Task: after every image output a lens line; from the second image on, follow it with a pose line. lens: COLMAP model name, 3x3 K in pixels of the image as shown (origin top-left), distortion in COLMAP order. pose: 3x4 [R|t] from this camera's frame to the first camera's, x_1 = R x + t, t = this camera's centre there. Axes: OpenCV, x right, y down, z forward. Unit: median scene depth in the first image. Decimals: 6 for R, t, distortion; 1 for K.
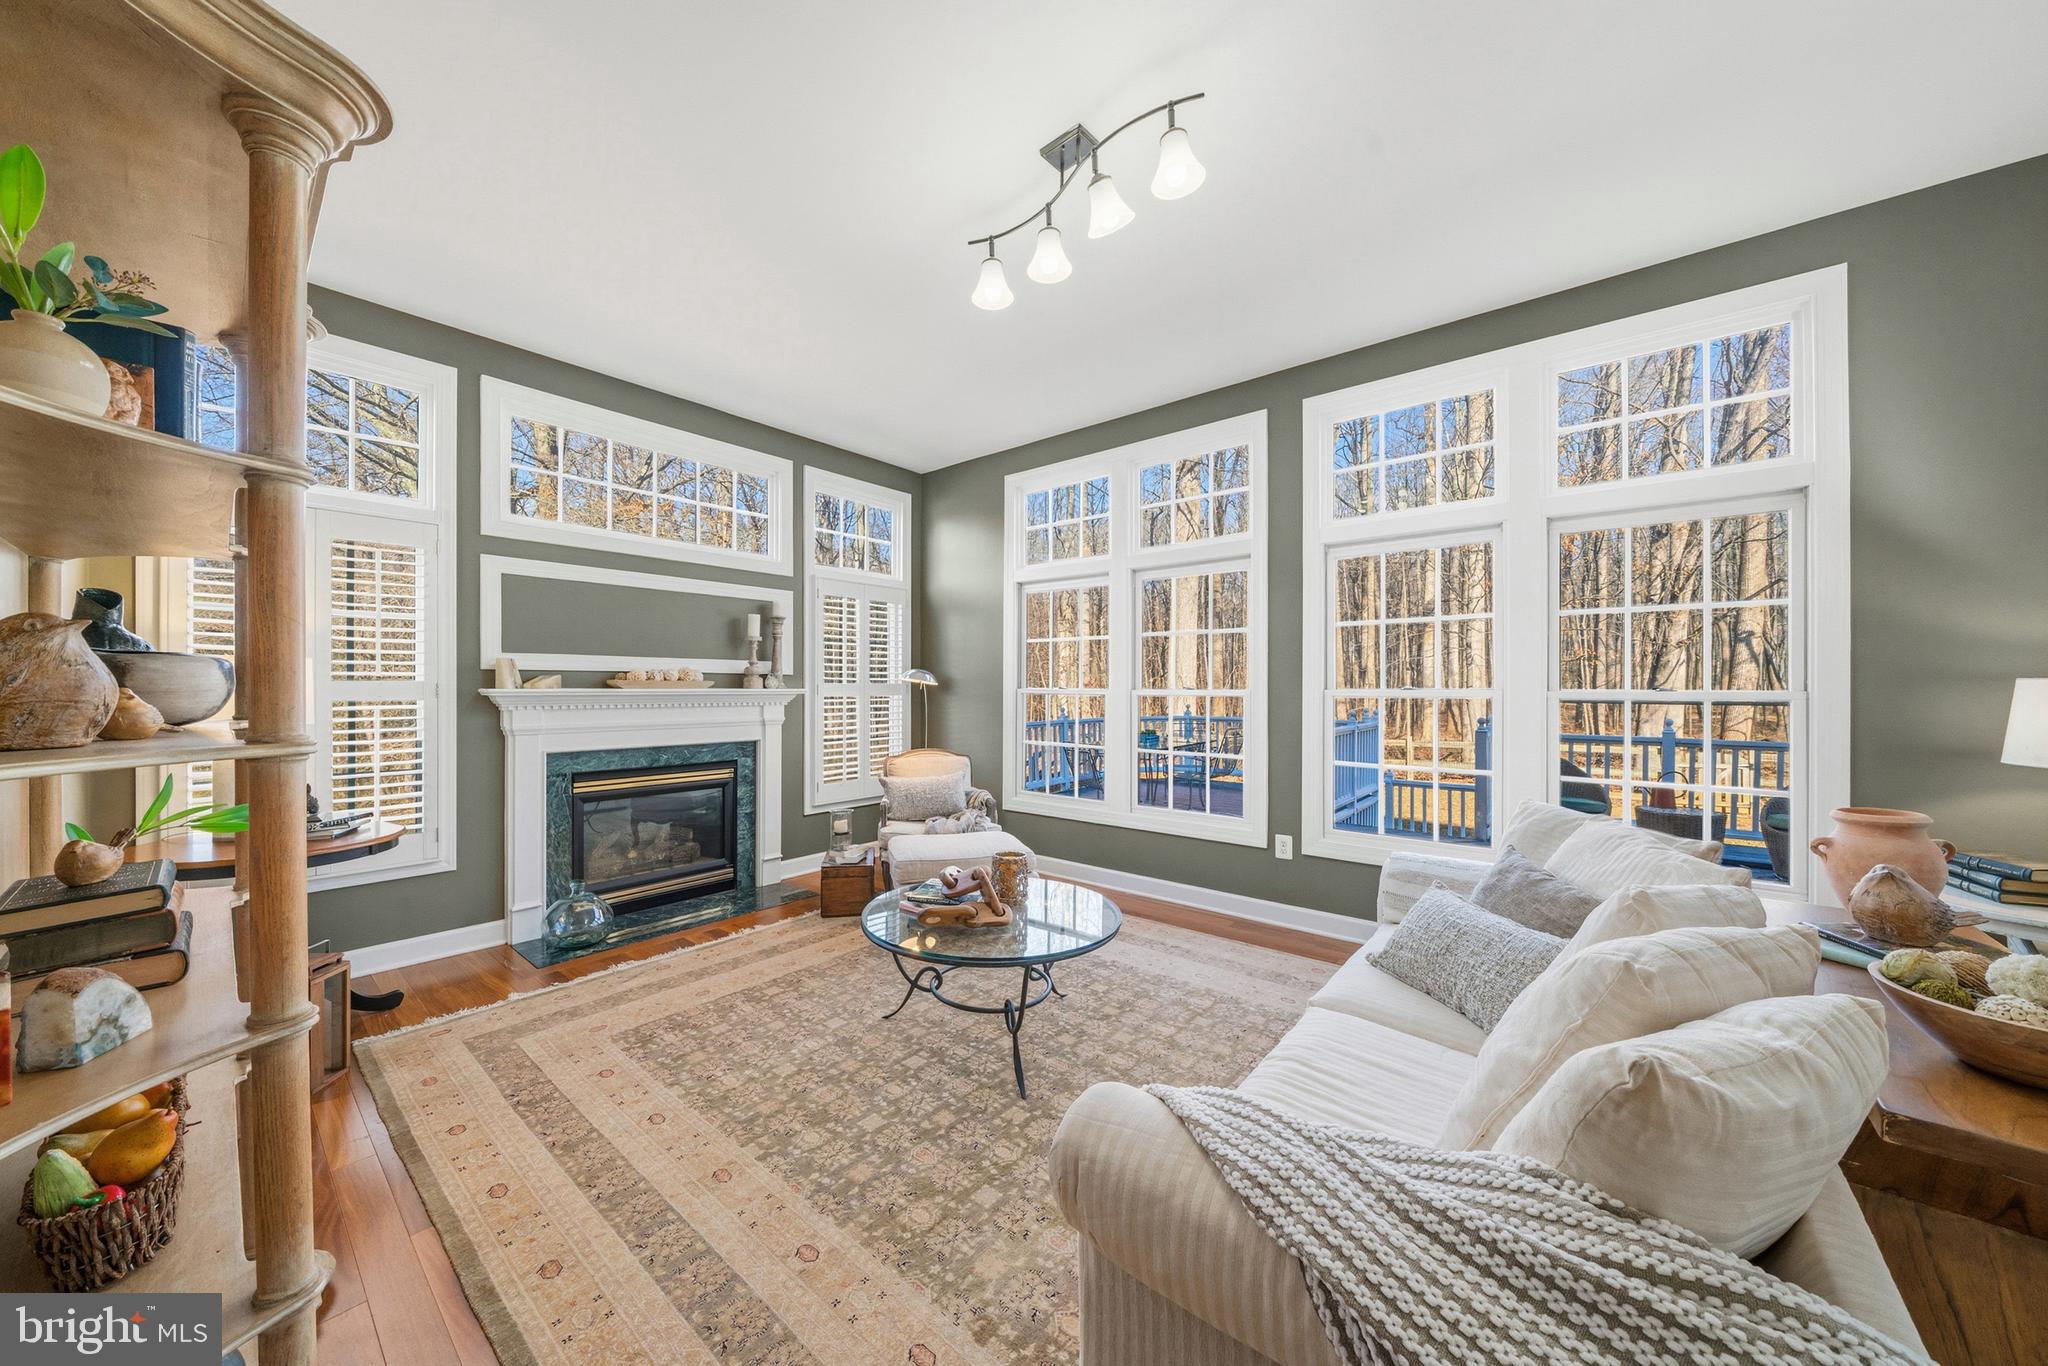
lens RADIAL K [[695.3, 0, 1012.6], [0, 695.3, 682.4], [0, 0, 1]] dist [-0.008744, 0.001316]
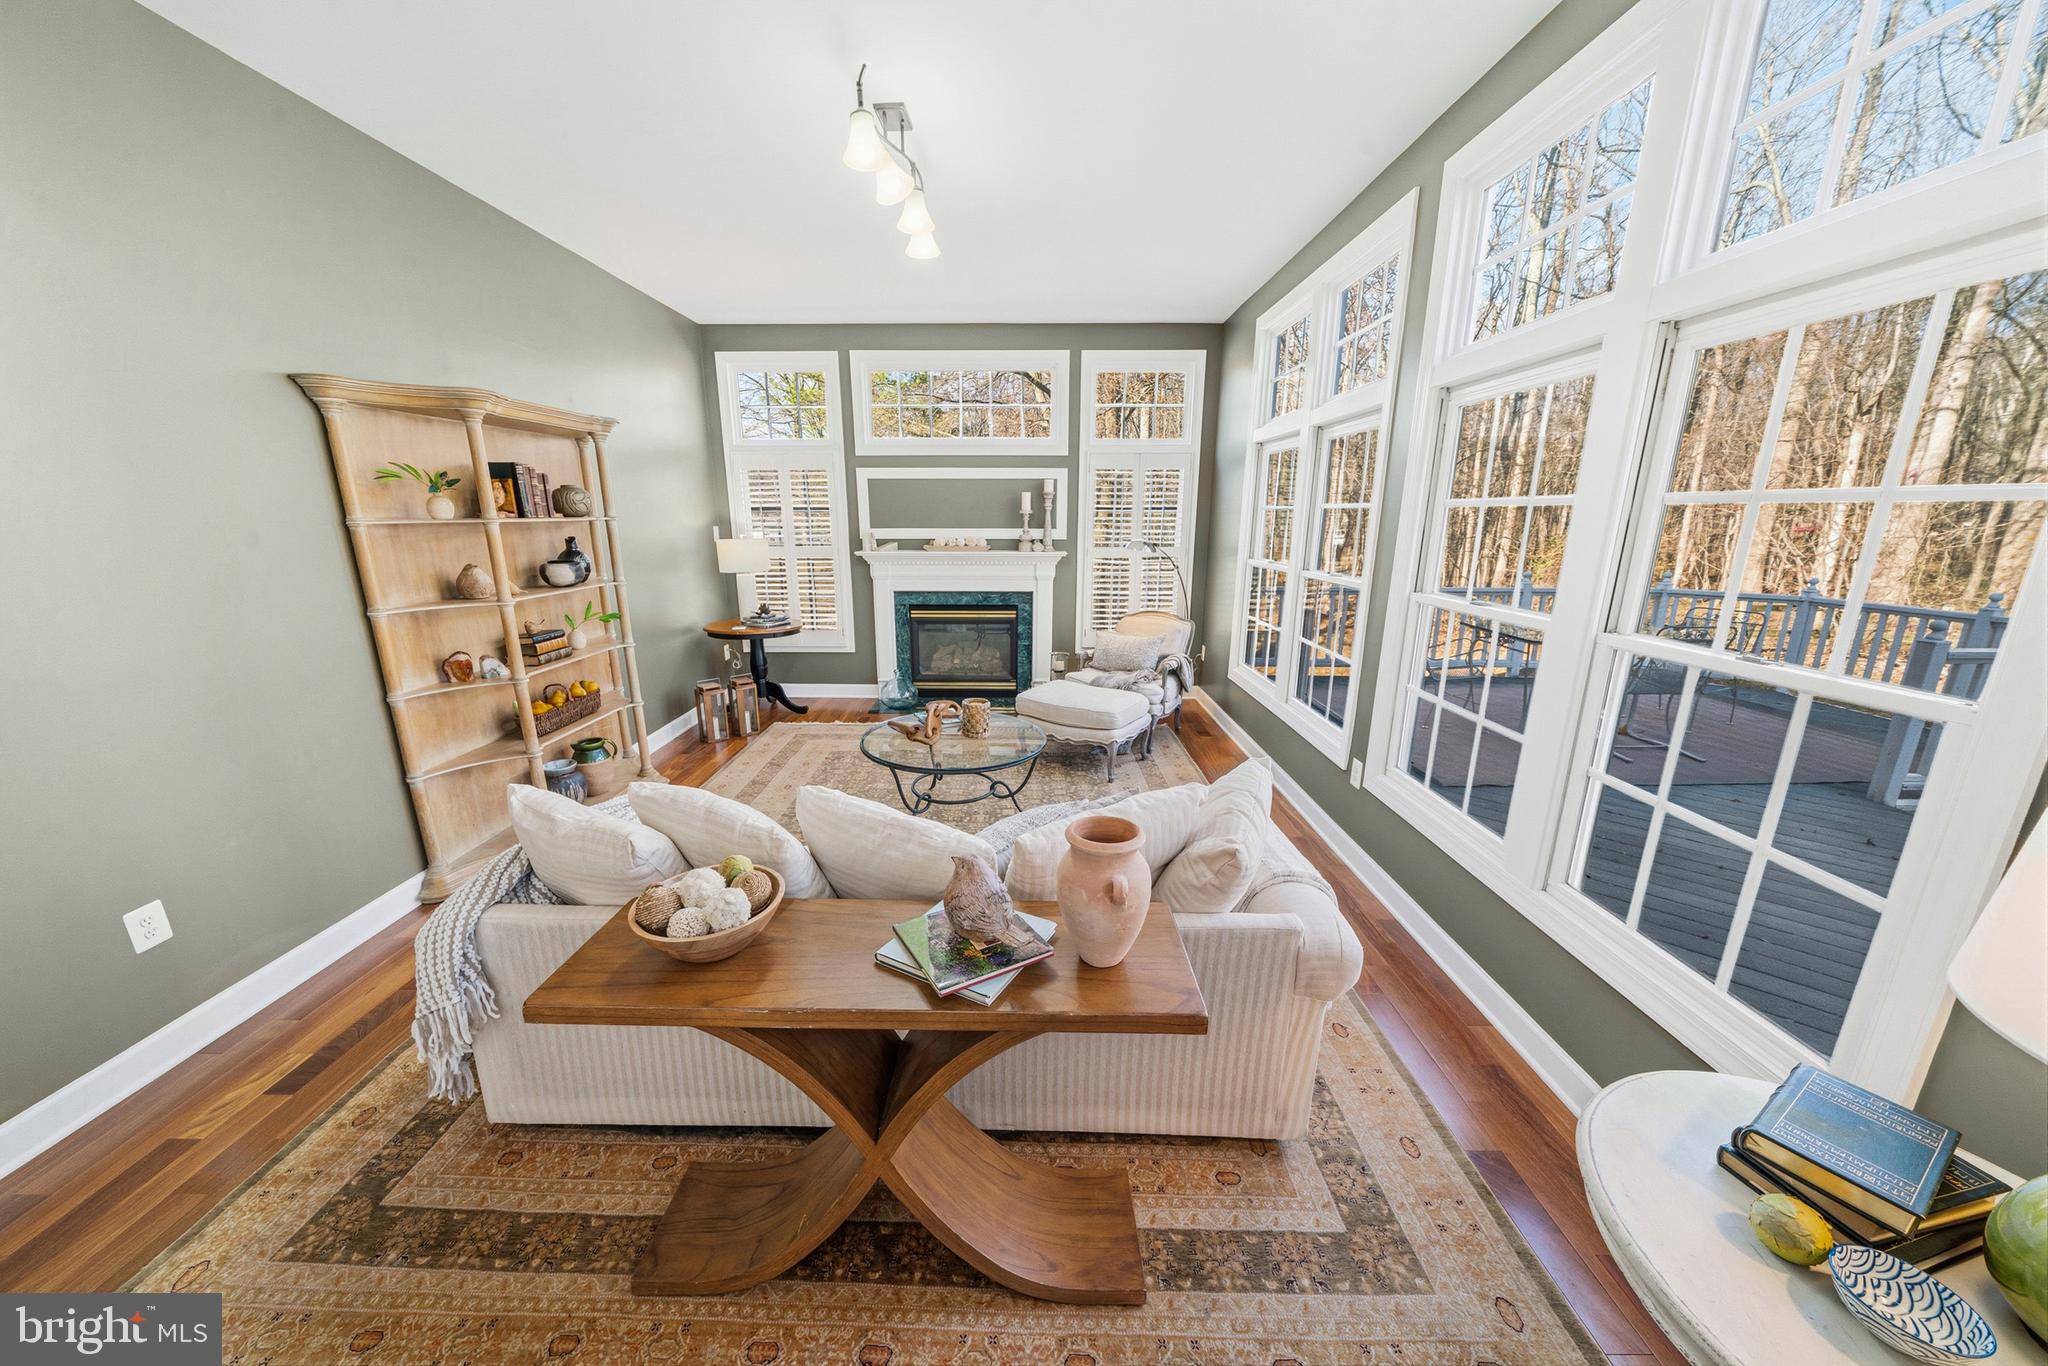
lens RADIAL K [[695.3, 0, 1012.6], [0, 695.3, 682.4], [0, 0, 1]] dist [-0.008744, 0.001316]
pose [[0.635667, 0.183508, -0.749835, 0.727688], [0.005312, 0.970272, 0.241959, -0.078505], [0.771945, -0.157789, 0.615795, 0.166301]]
